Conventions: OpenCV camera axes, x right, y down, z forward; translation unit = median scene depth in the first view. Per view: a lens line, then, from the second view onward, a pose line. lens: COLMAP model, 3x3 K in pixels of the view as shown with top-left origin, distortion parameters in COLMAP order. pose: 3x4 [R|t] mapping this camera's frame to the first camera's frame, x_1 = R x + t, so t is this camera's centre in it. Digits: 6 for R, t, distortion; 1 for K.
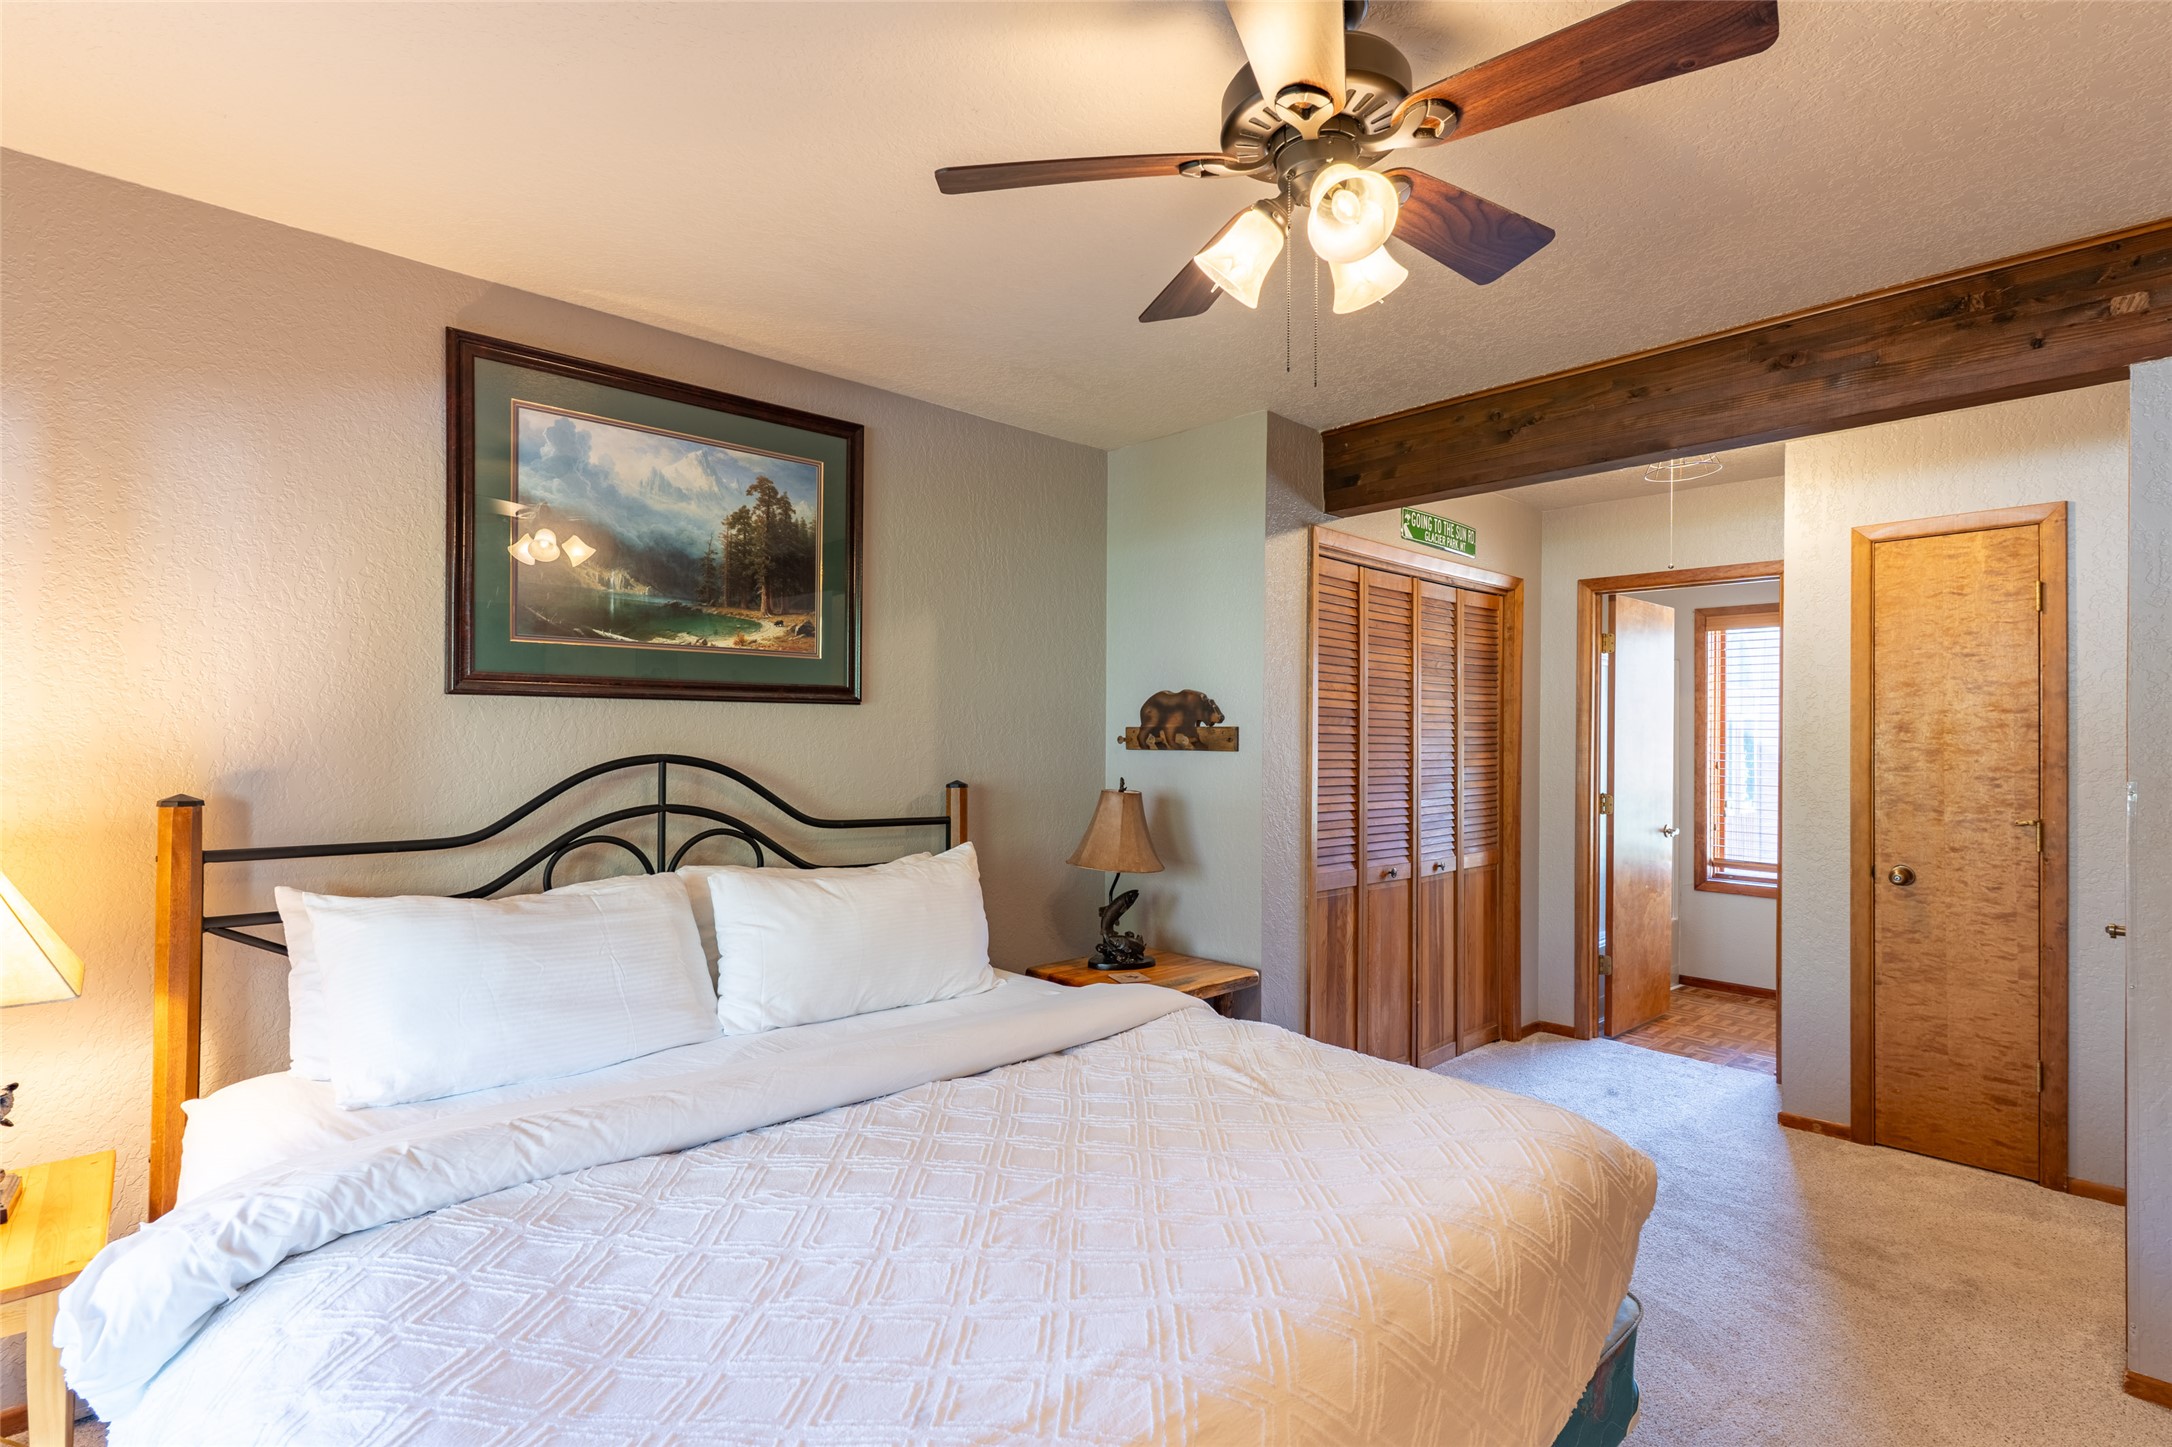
lens RADIAL K [[1027.0, 0, 1069.4], [0, 1027.0, 719.4], [0, 0, 1]] dist [0.002030, 0.000031]
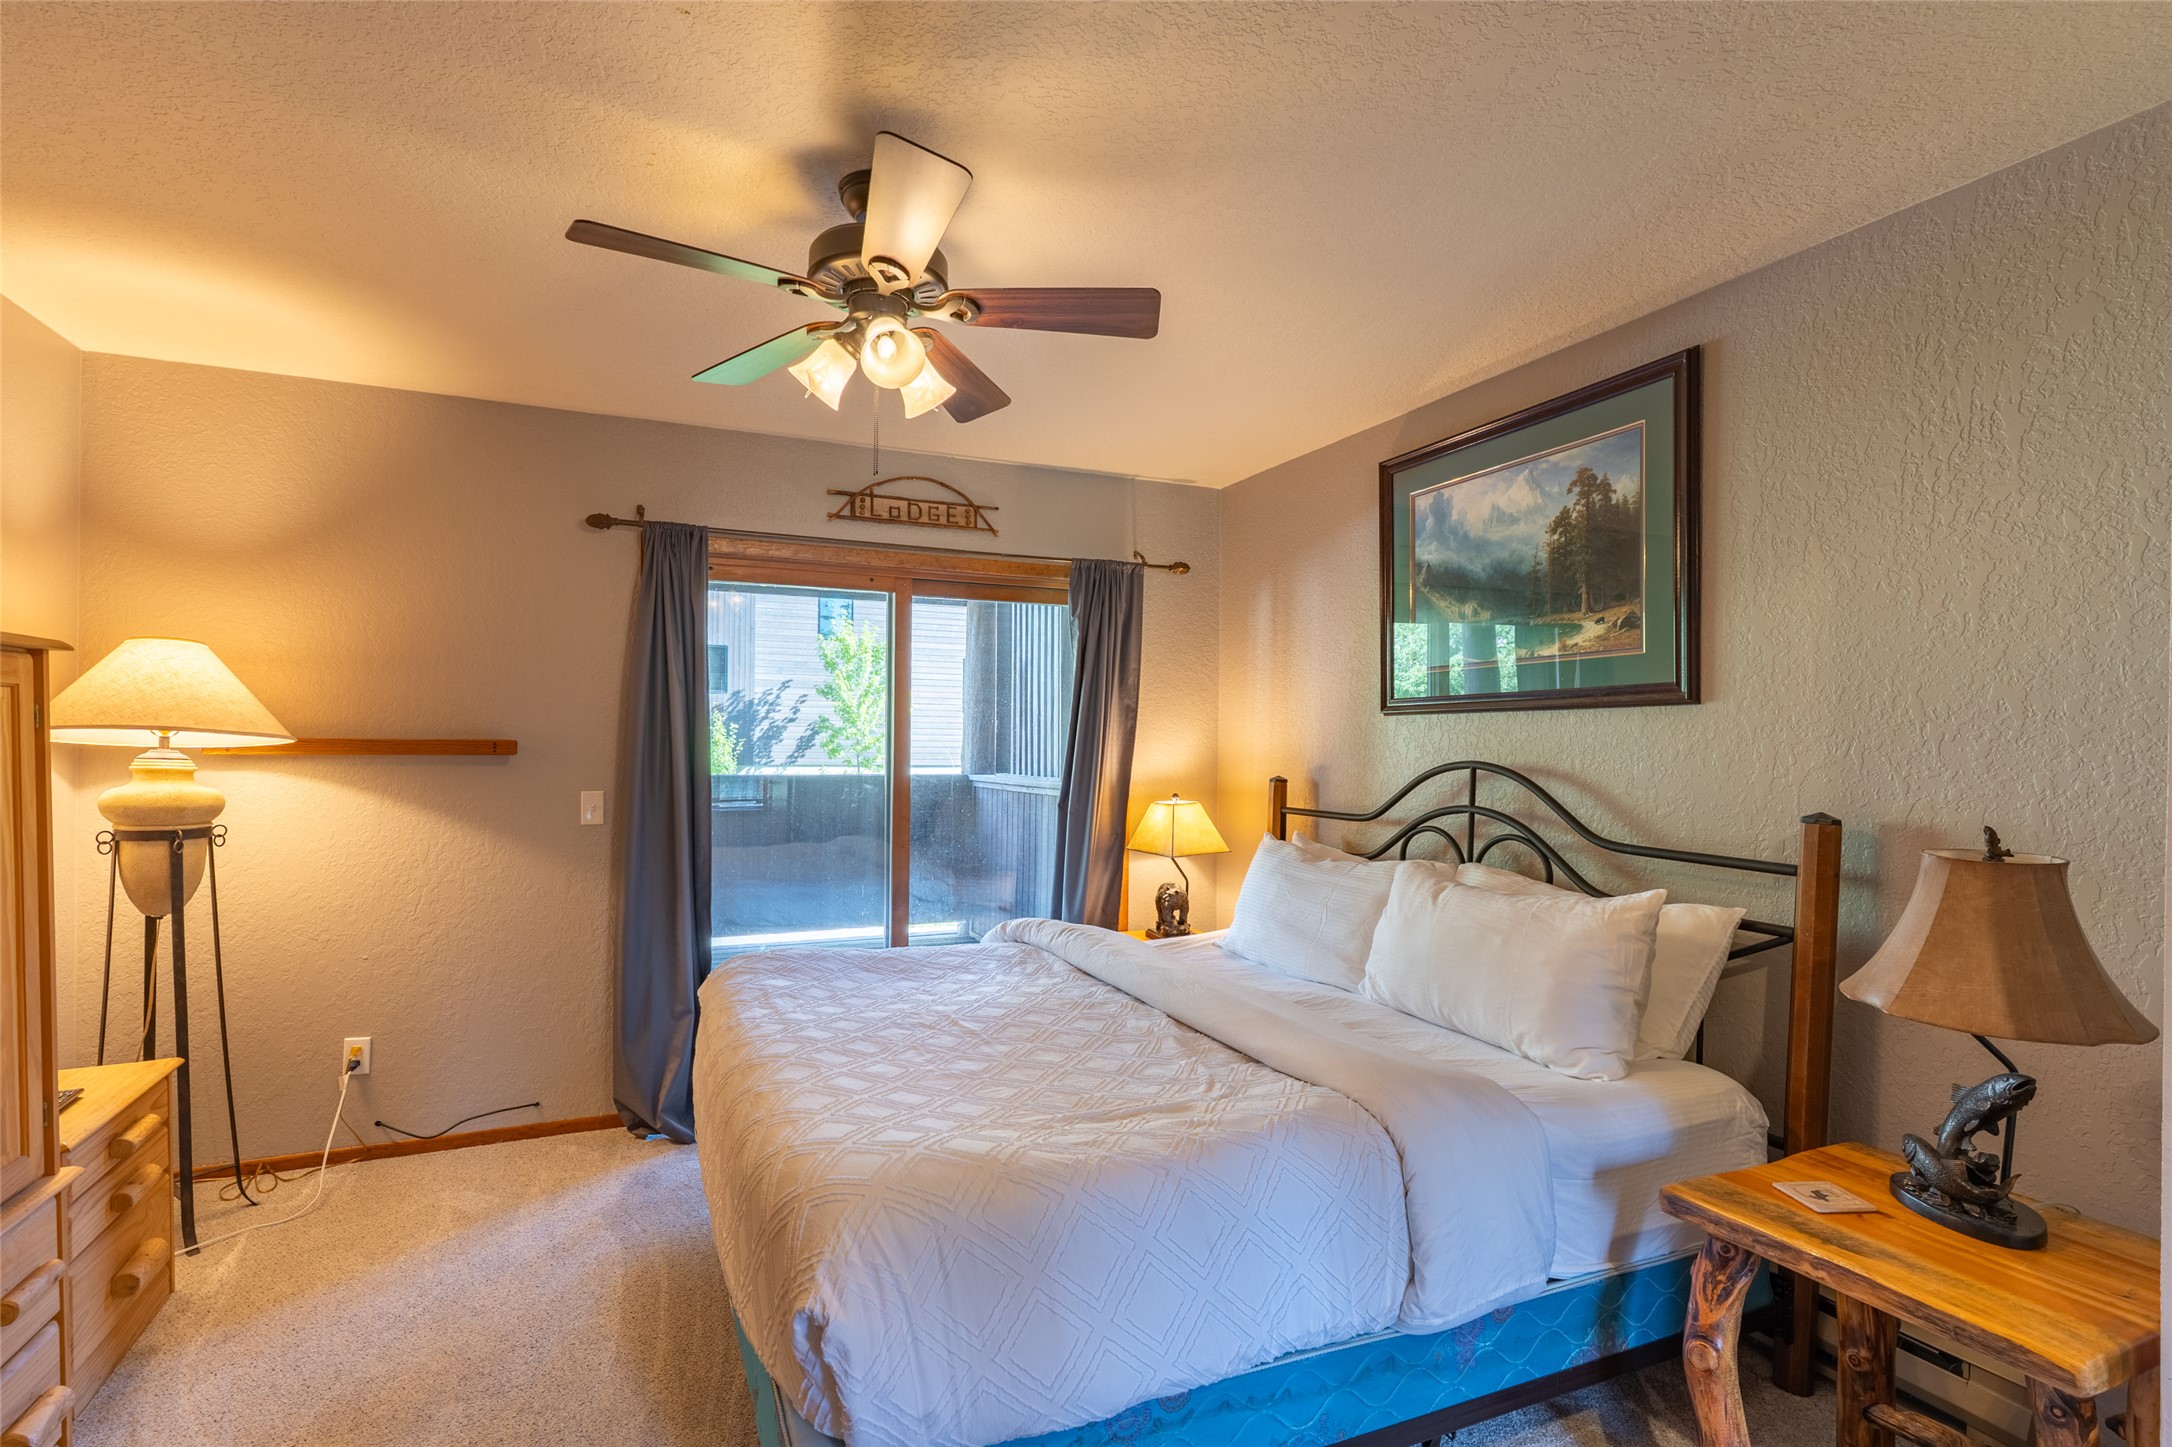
lens RADIAL K [[1027.0, 0, 1073.8], [0, 1027.0, 715.1], [0, 0, 1]] dist [0.002030, 0.000031]
pose [[-0.327333, -0.045941, -0.943792, 0.743300], [-0.009750, 0.998928, -0.045244, 0.035948], [0.944859, -0.005608, -0.327430, 0.890065]]
